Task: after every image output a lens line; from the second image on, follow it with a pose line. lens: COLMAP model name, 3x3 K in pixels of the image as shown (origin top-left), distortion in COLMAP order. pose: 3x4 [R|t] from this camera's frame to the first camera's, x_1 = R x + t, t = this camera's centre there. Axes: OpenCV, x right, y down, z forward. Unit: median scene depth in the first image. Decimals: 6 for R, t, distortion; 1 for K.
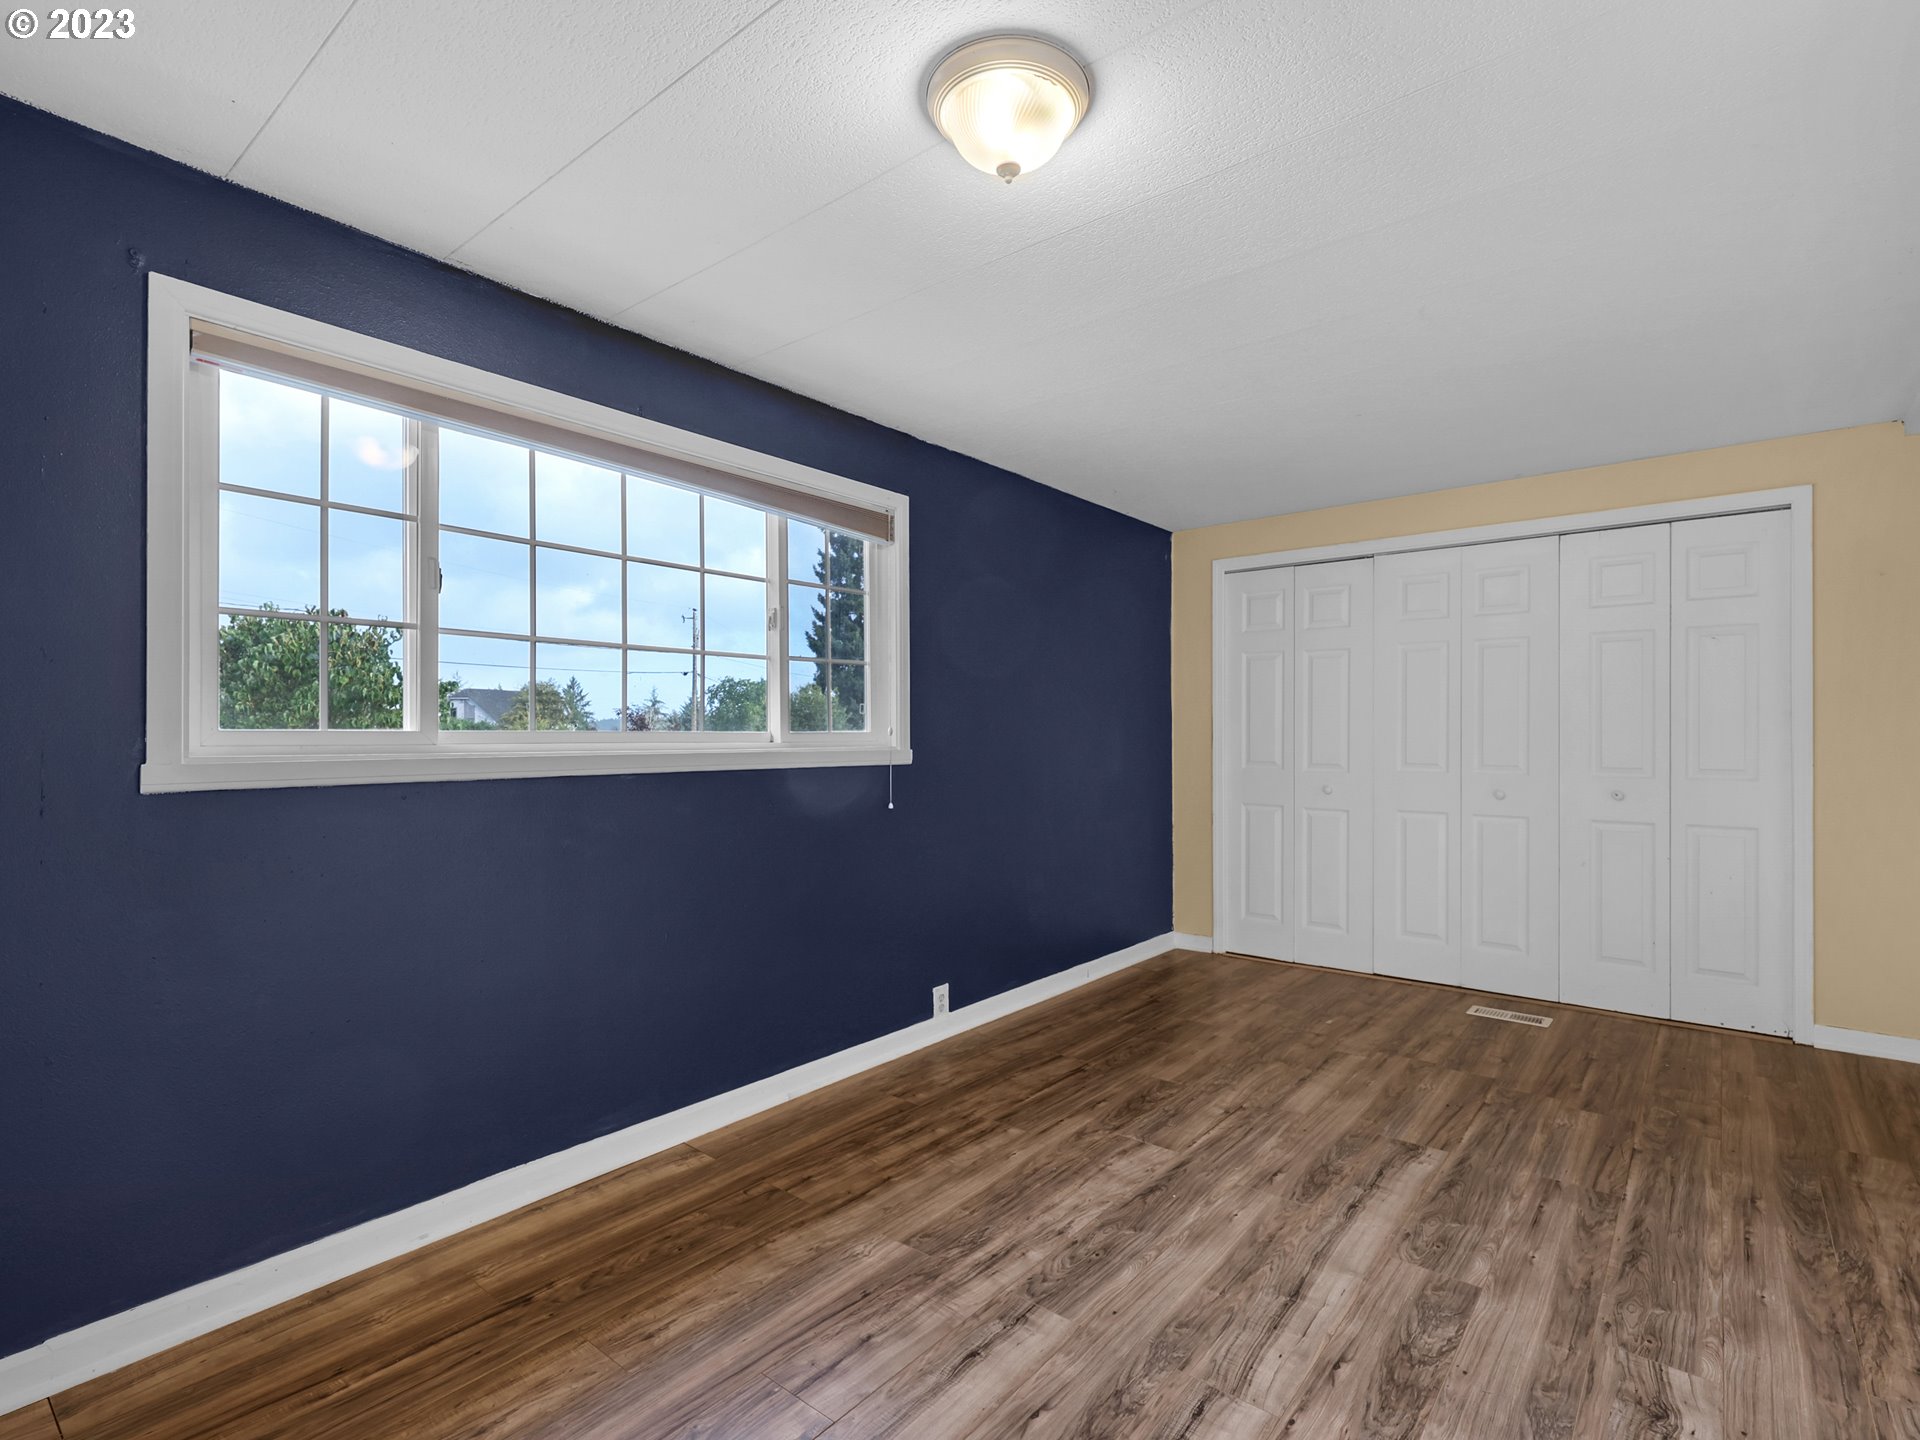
lens RADIAL K [[906.9, 0, 968.6], [0, 906.9, 730.9], [0, 0, 1]] dist [0.003548, 0.000149]
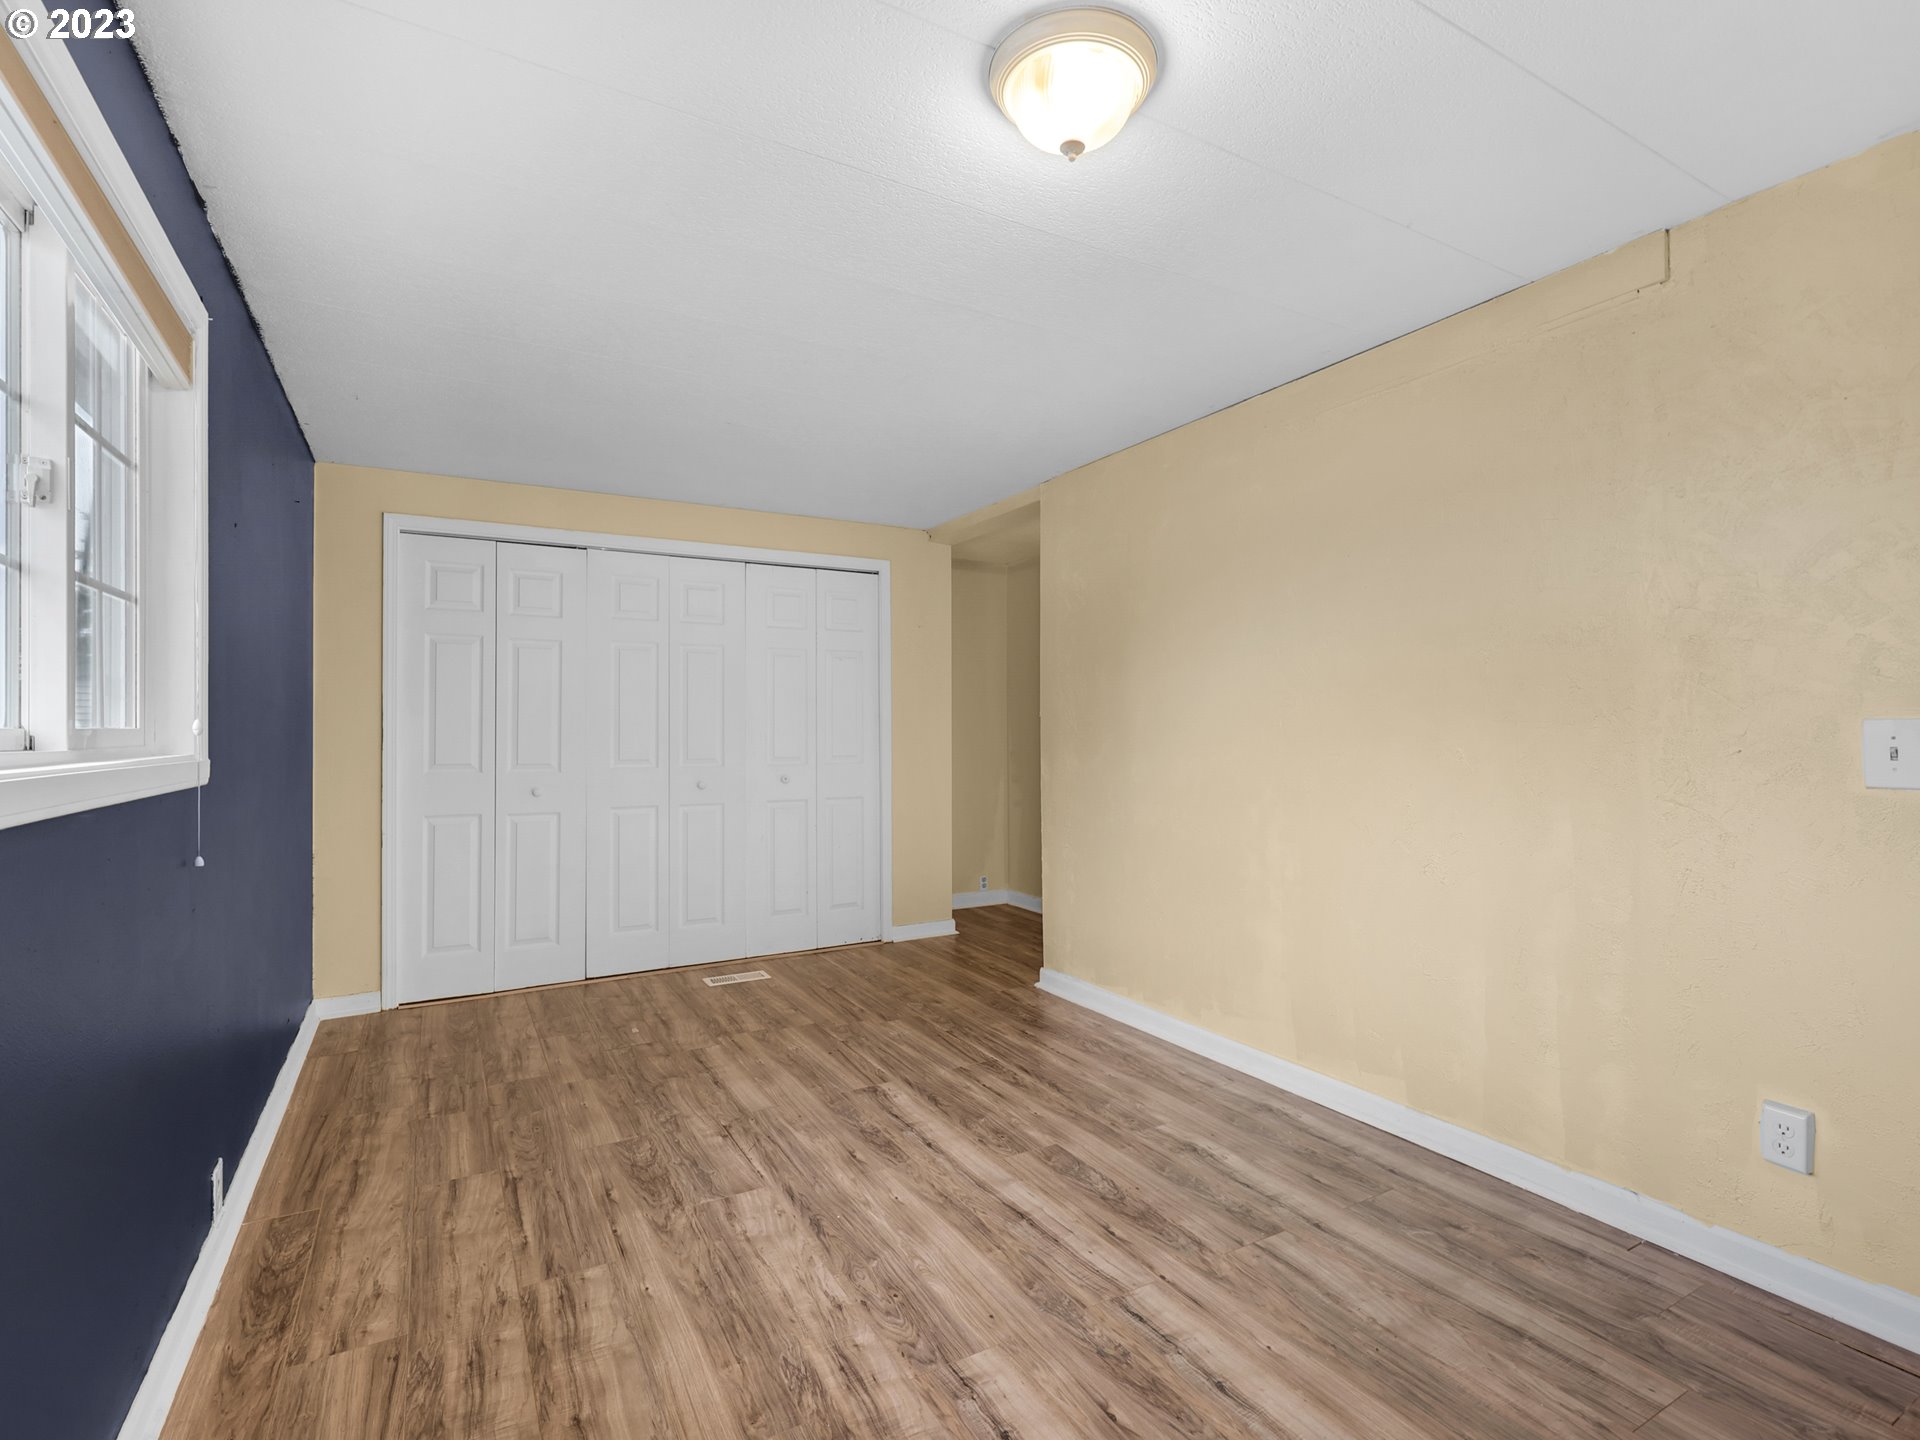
lens RADIAL K [[906.9, 0, 968.6], [0, 906.9, 730.9], [0, 0, 1]] dist [0.003548, 0.000149]
pose [[0.377854, -0.003062, 0.925860, -0.482550], [0.001673, 0.999995, 0.002625, 0.000448], [-0.925864, 0.000557, 0.377858, 0.411573]]
